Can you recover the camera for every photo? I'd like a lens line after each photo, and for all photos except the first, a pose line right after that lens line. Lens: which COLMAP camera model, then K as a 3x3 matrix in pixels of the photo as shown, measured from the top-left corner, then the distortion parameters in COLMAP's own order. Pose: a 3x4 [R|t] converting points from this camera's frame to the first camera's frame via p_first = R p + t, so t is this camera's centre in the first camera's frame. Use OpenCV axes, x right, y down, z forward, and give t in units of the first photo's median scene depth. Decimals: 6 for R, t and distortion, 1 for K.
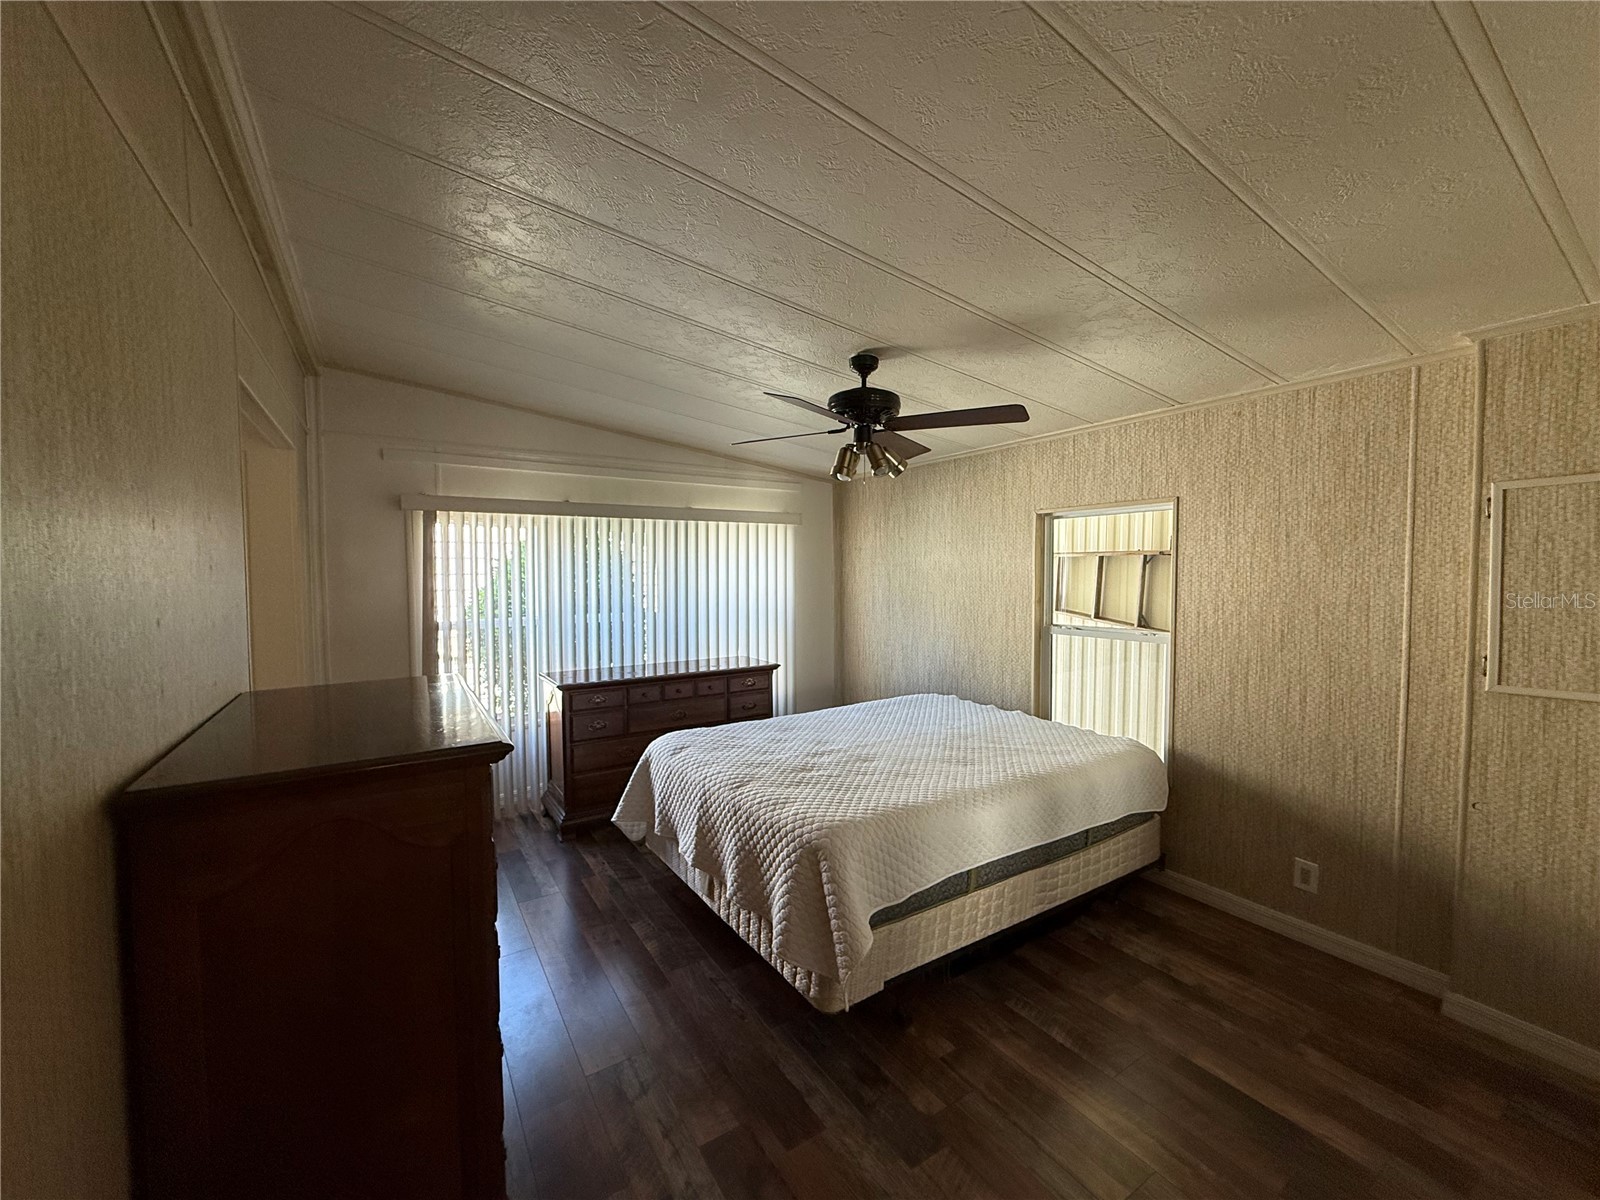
lens RADIAL K [[637.5, 0, 810.1], [0, 637.5, 606.8], [0, 0, 1]] dist [0.000417, 0.000028]
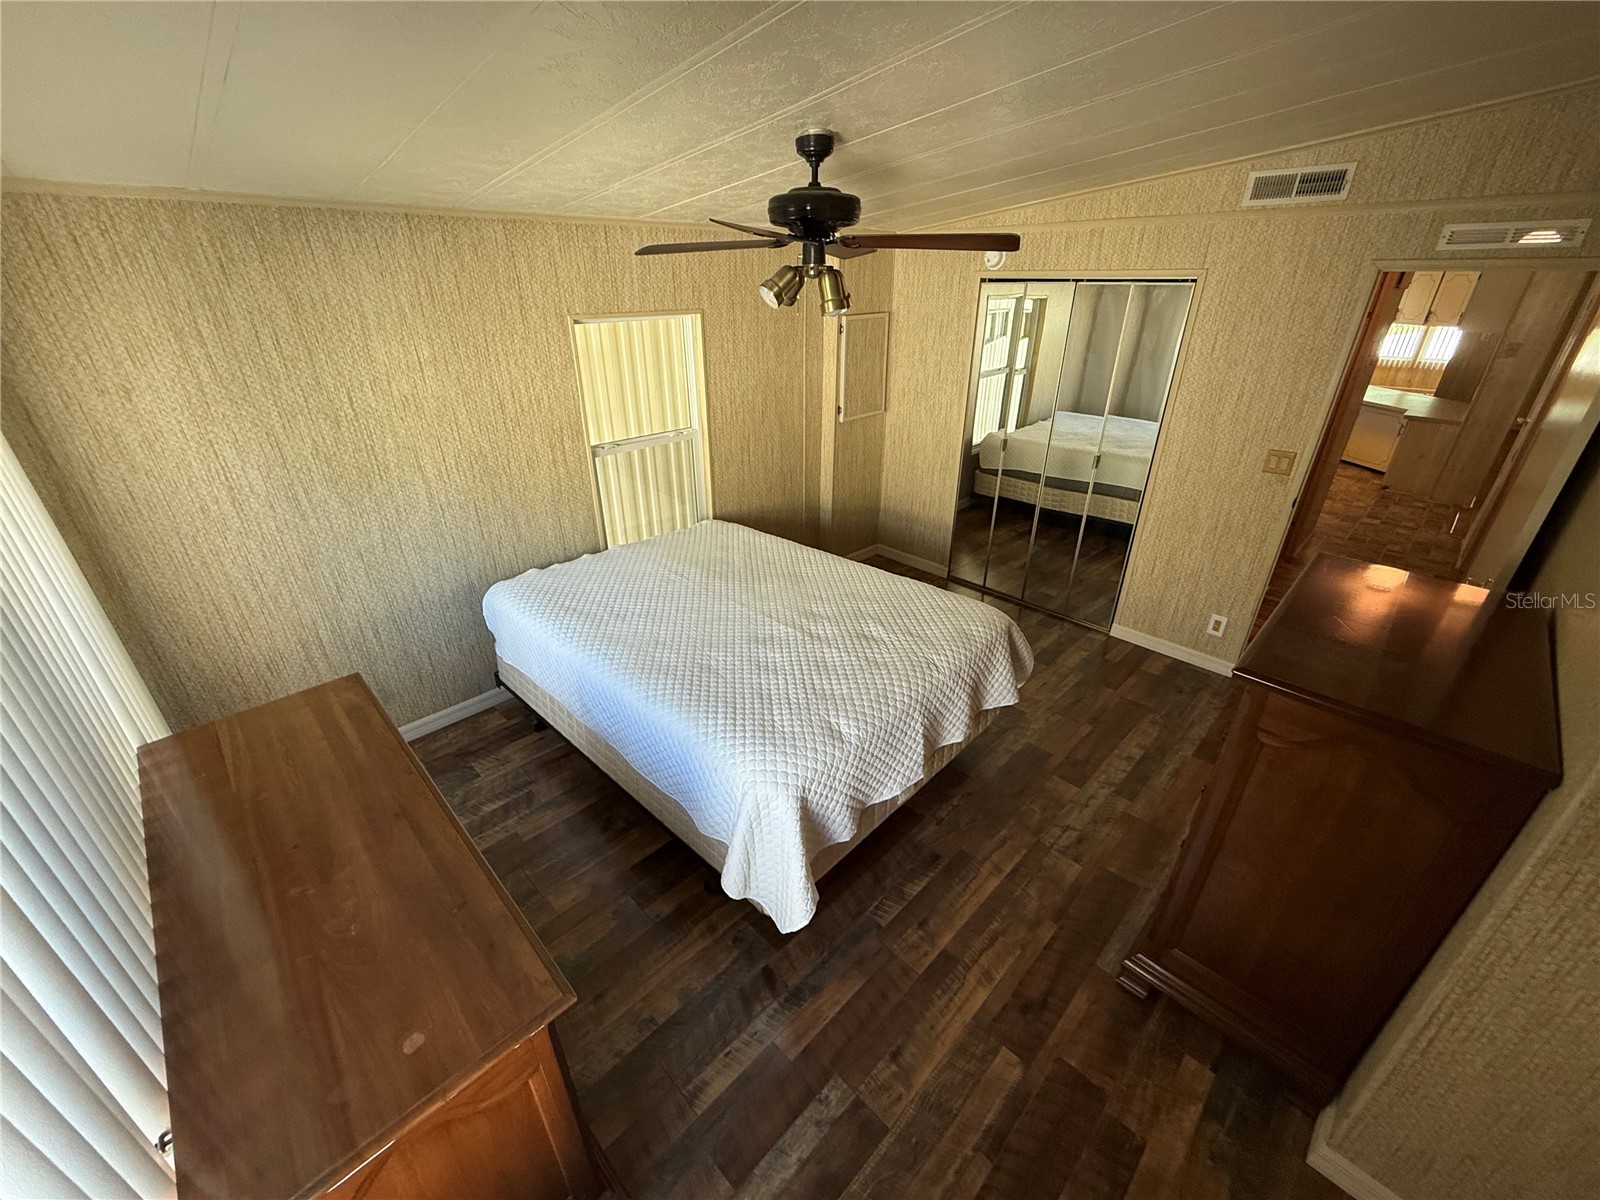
lens RADIAL K [[637.5, 0, 806.0], [0, 637.5, 589.2], [0, 0, 1]] dist [0.000417, 0.000028]
pose [[-0.196385, -0.431744, 0.880358, -0.755915], [0.051687, 0.892035, 0.449001, -0.242616], [-0.979164, 0.133680, -0.152867, 1.117014]]
